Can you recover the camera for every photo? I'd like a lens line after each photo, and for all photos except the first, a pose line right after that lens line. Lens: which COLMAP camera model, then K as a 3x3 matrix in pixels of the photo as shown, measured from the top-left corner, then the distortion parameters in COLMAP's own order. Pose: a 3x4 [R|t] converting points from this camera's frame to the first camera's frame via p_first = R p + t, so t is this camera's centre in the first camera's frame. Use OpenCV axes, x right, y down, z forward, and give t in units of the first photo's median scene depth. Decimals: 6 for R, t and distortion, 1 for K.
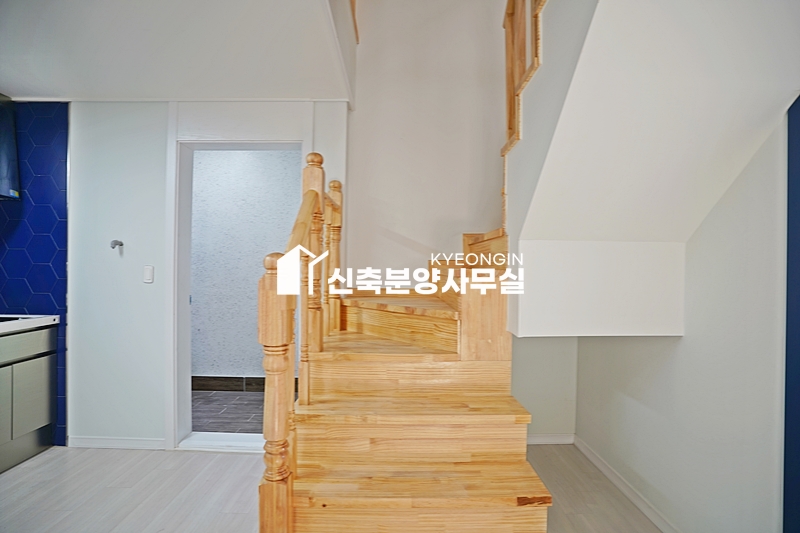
lens RADIAL K [[395.7, 0, 400.0], [0, 395.7, 266.5], [0, 0, 1]] dist [-0.079391, 0.035705]
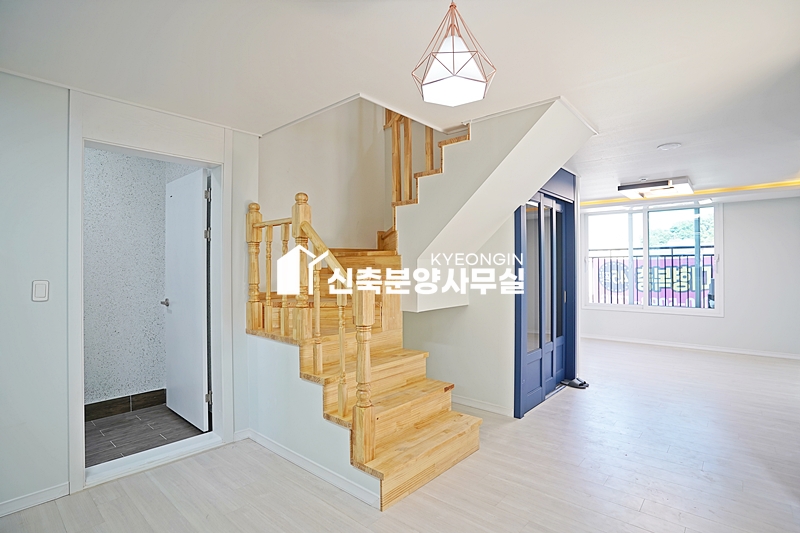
lens RADIAL K [[395.7, 0, 400.0], [0, 395.7, 266.5], [0, 0, 1]] dist [-0.079391, 0.035705]
pose [[0.676860, -0.007087, 0.736077, -1.004762], [0.010238, 0.999948, 0.000213, -0.030436], [-0.736040, 0.007392, 0.676897, -0.169182]]
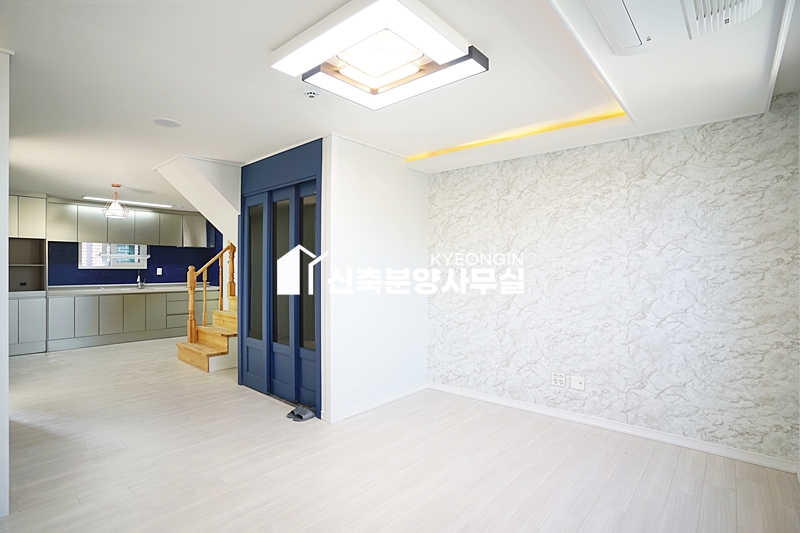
lens RADIAL K [[395.7, 0, 400.0], [0, 395.7, 266.5], [0, 0, 1]] dist [-0.079391, 0.035705]
pose [[0.739757, -0.016356, -0.672675, 2.902173], [0.008481, 0.999852, -0.014985, 0.038359], [0.672820, 0.005381, 0.739786, -0.393933]]
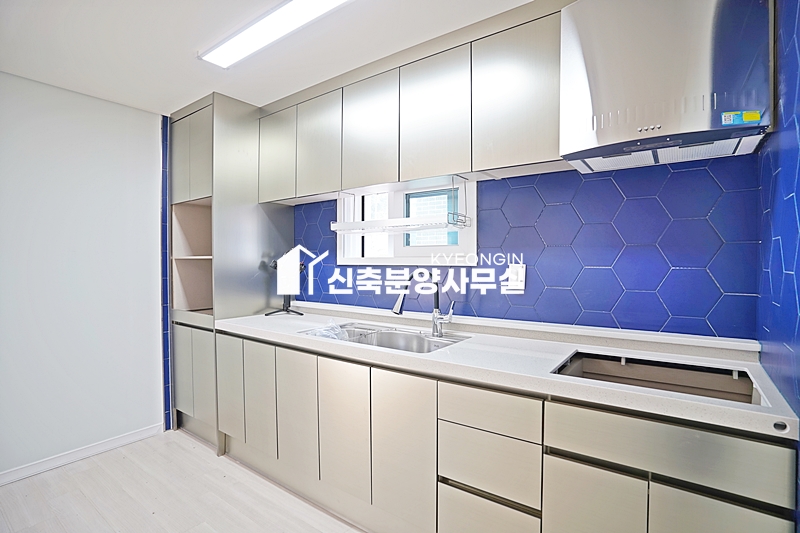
lens RADIAL K [[395.7, 0, 400.0], [0, 395.7, 266.5], [0, 0, 1]] dist [-0.079391, 0.035705]
pose [[-0.614077, -0.003821, -0.789237, -0.542462], [-0.006106, 0.999981, -0.000090, -0.011194], [0.789222, 0.004764, -0.614089, 1.257426]]
